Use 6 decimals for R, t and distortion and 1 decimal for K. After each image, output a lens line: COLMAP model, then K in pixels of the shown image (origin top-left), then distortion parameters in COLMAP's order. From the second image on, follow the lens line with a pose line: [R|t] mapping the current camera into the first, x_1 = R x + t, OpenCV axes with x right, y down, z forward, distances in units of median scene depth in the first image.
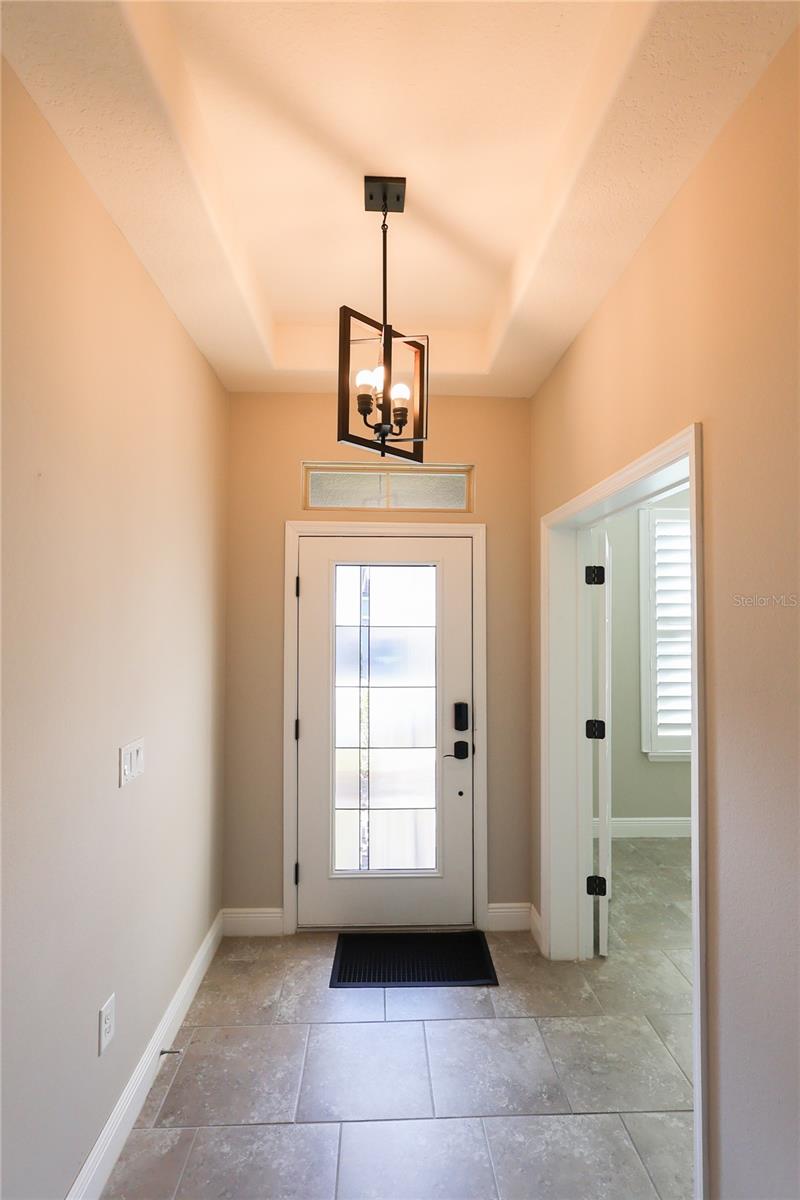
lens RADIAL K [[571.4, 0, 391.6], [0, 571.4, 600.6], [0, 0, 1]] dist [-0.004083, -0.000123]
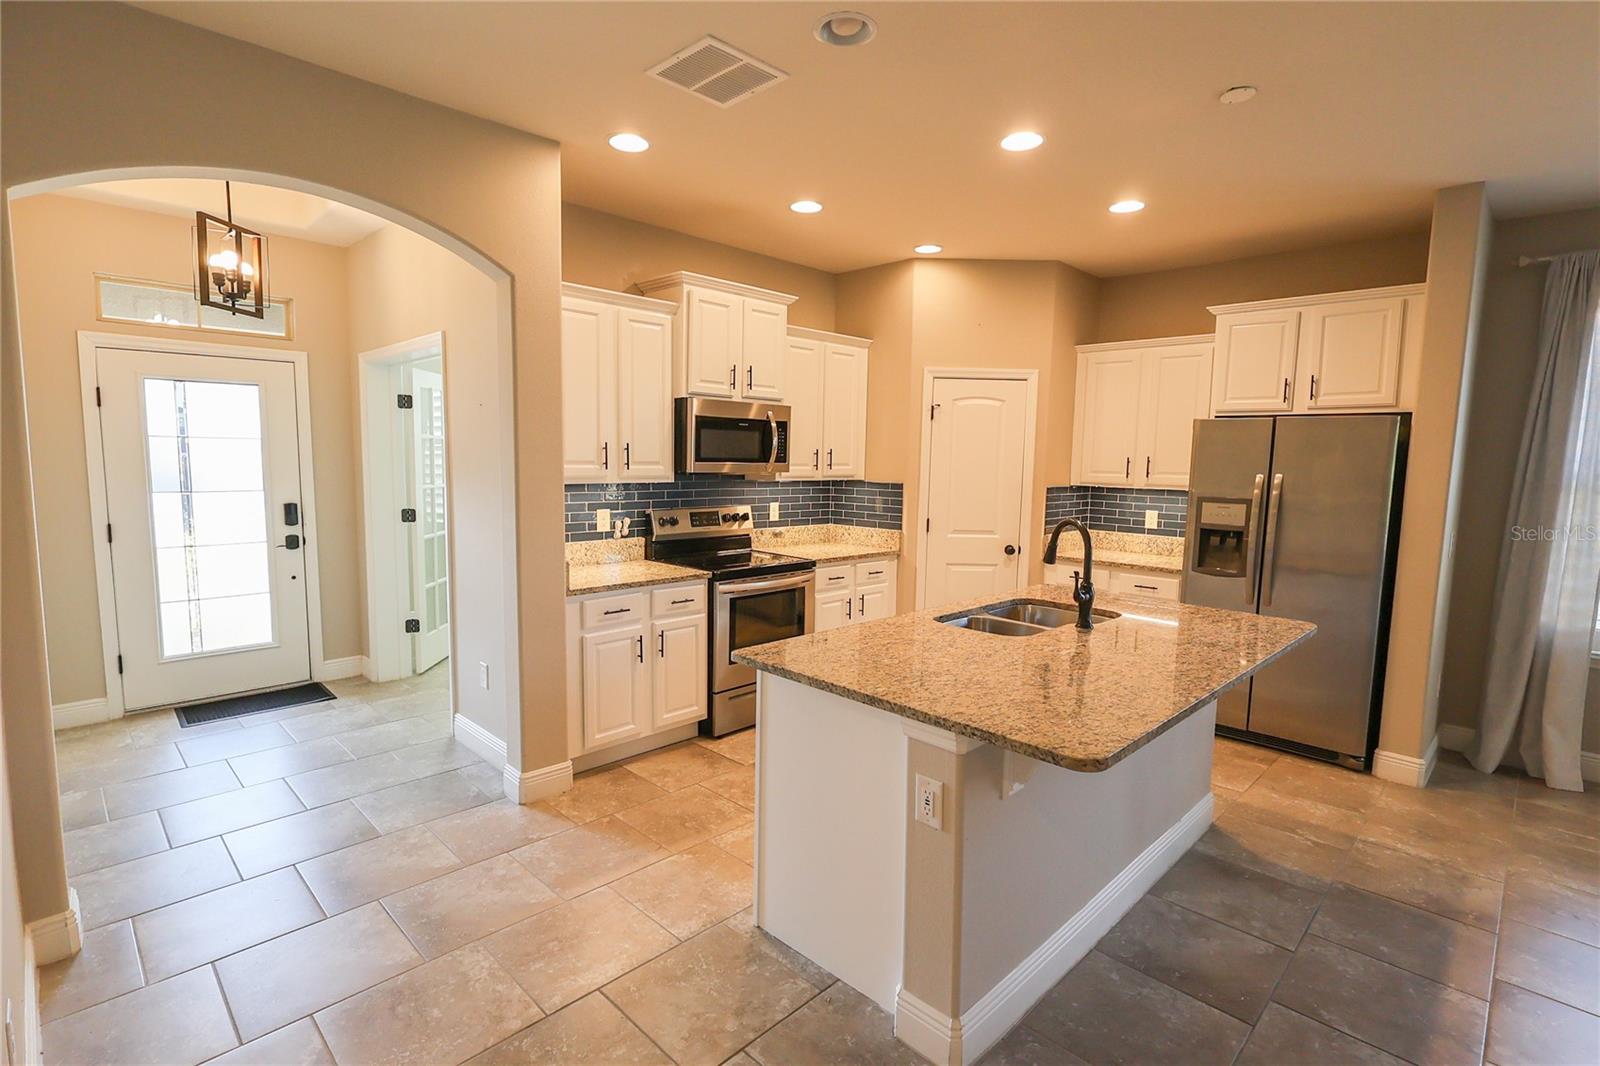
lens RADIAL K [[761.9, 0, 801.7], [0, 761.9, 530.7], [0, 0, 1]] dist [-0.004083, -0.000123]
pose [[0.721403, -0.061775, 0.689754, -0.217119], [-0.033392, 0.991752, 0.123747, 0.003416], [-0.691710, -0.112303, 0.713390, -0.923270]]
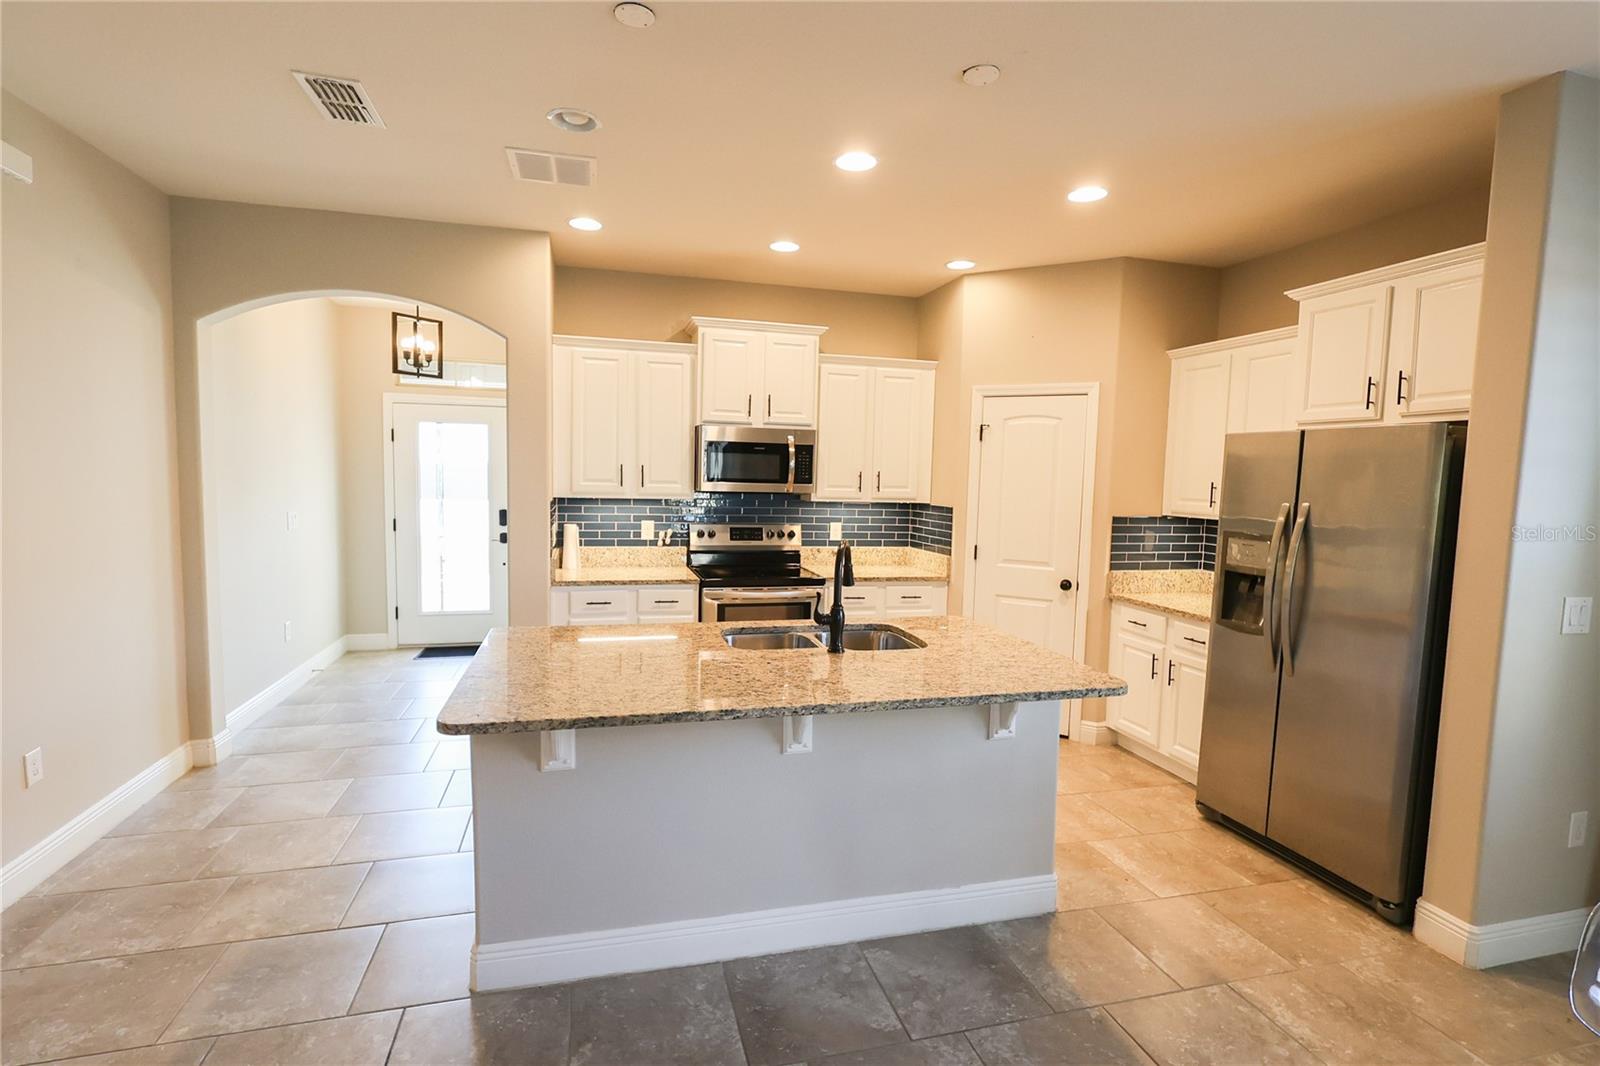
lens RADIAL K [[761.9, 0, 799.2], [0, 761.9, 530.7], [0, 0, 1]] dist [-0.004083, -0.000123]
pose [[0.970235, -0.000331, 0.242167, 0.431557], [-0.025717, 0.994204, 0.104391, -0.011310], [-0.240797, -0.107512, 0.964602, -1.373186]]
